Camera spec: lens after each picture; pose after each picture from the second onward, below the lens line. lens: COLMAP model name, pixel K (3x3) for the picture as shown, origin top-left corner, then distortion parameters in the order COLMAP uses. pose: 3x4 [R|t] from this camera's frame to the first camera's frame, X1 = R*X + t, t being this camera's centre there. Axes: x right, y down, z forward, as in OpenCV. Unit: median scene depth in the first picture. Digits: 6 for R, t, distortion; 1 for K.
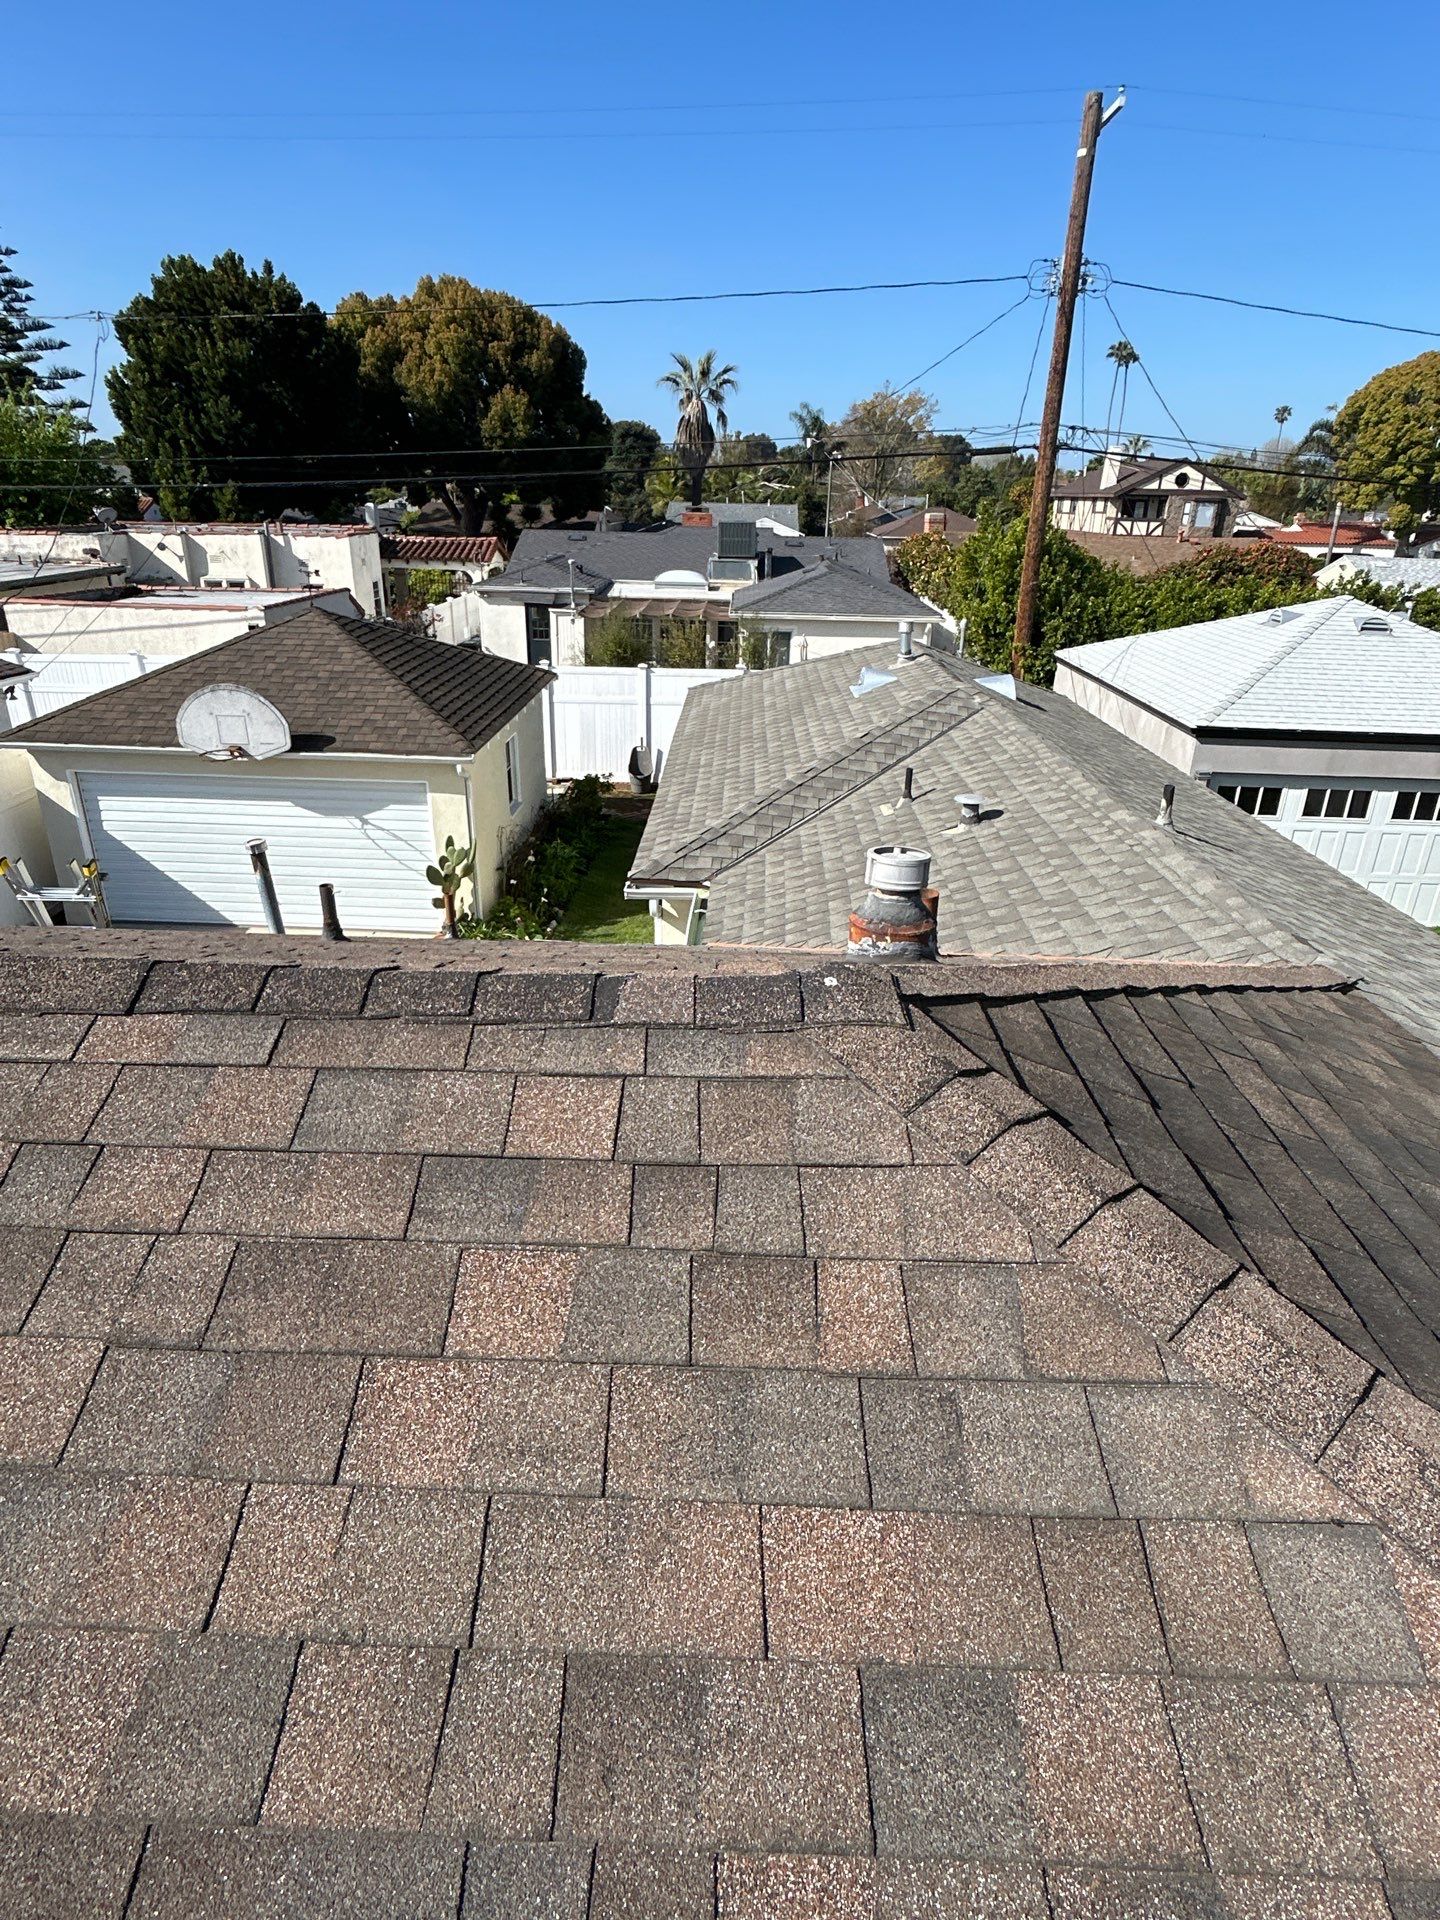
lens RADIAL K [[1046.6, 0, 729.8], [0, 1046.6, 954.2], [0, 0, 1]] dist [-0.008415, 0.006372]
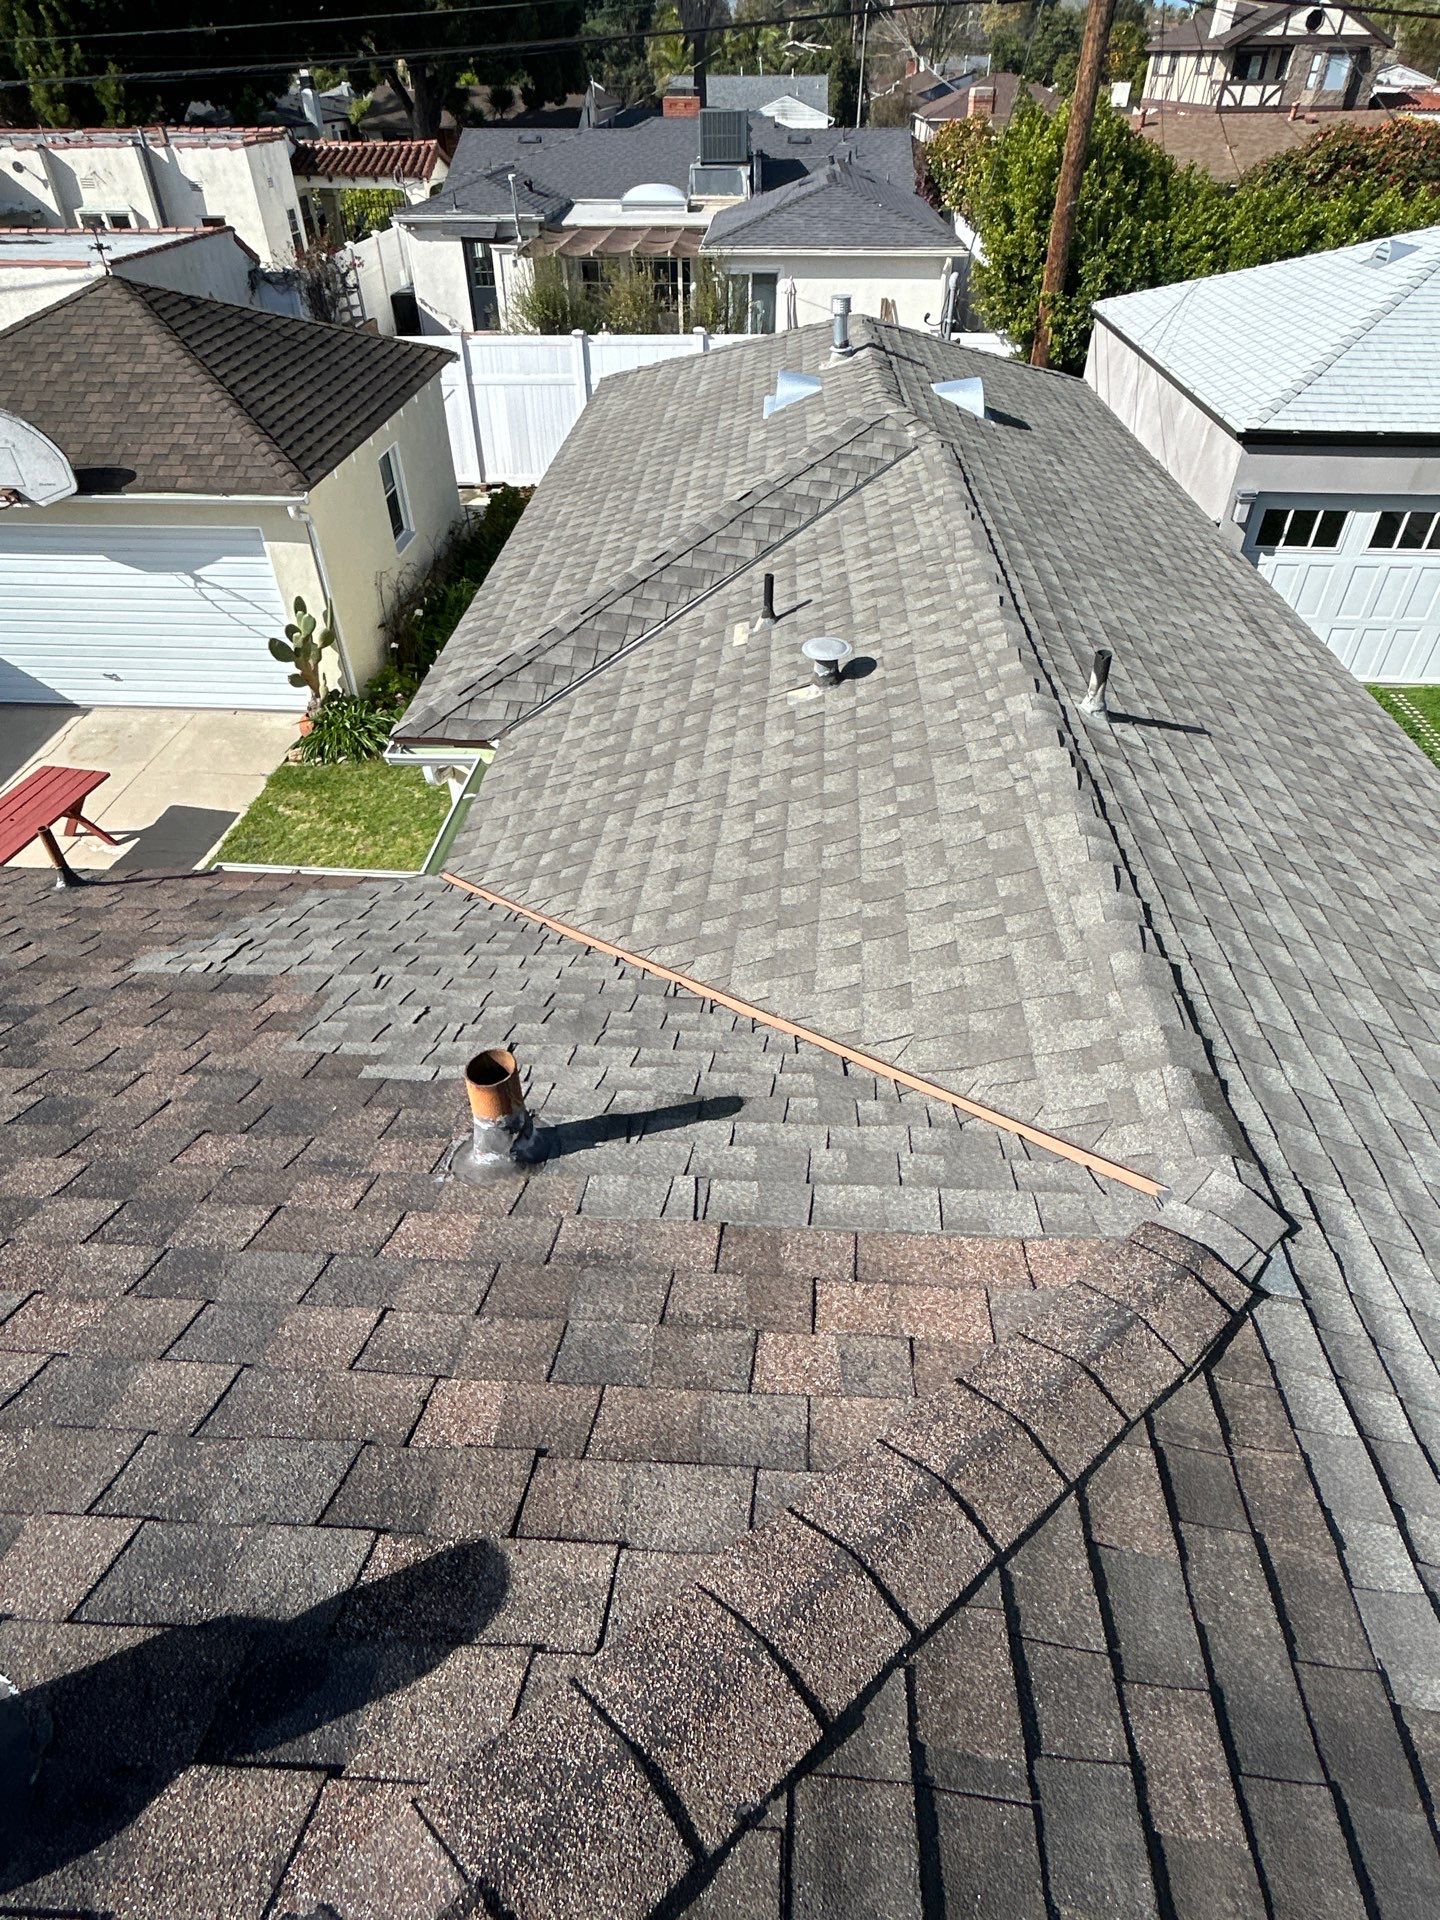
lens RADIAL K [[1046.6, 0, 724.6], [0, 1046.6, 947.1], [0, 0, 1]] dist [-0.008415, 0.006372]
pose [[0.999259, -0.000448, -0.038482, 0.040551], [0.011459, 0.958040, 0.286405, -0.033522], [0.036739, -0.286634, 0.957335, 0.061682]]
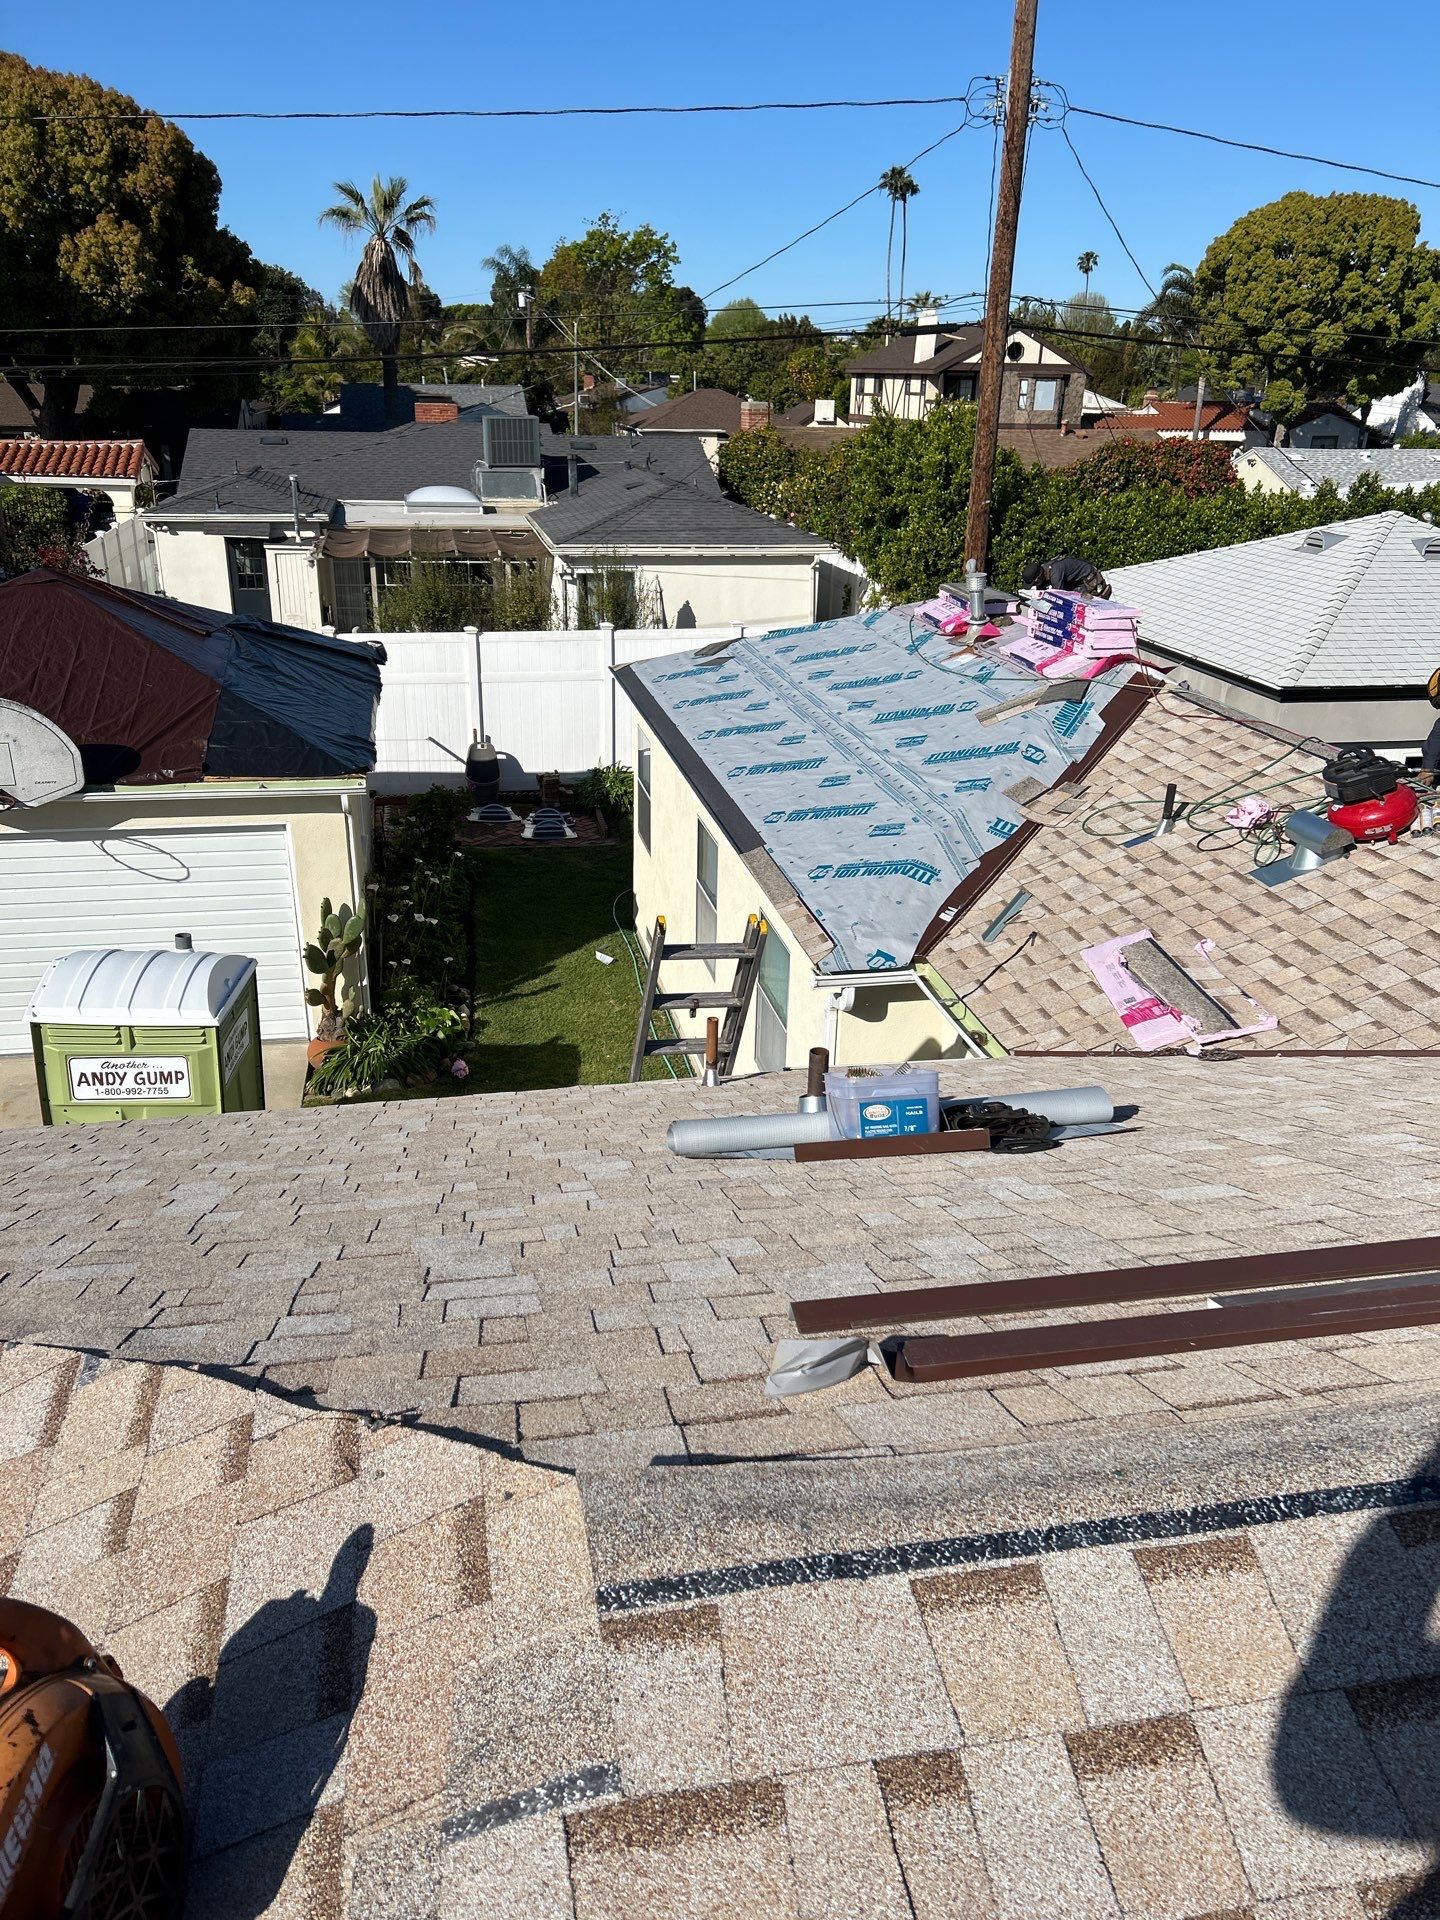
lens RADIAL K [[1421.6, 0, 710.6], [0, 1421.6, 975.6], [0, 0, 1]] dist [0.013563, 0.000740]
pose [[0.977781, -0.084663, 0.191771, -0.084596], [0.086732, 0.996229, -0.002404, -0.016081], [-0.190844, 0.018983, 0.981437, 0.015546]]
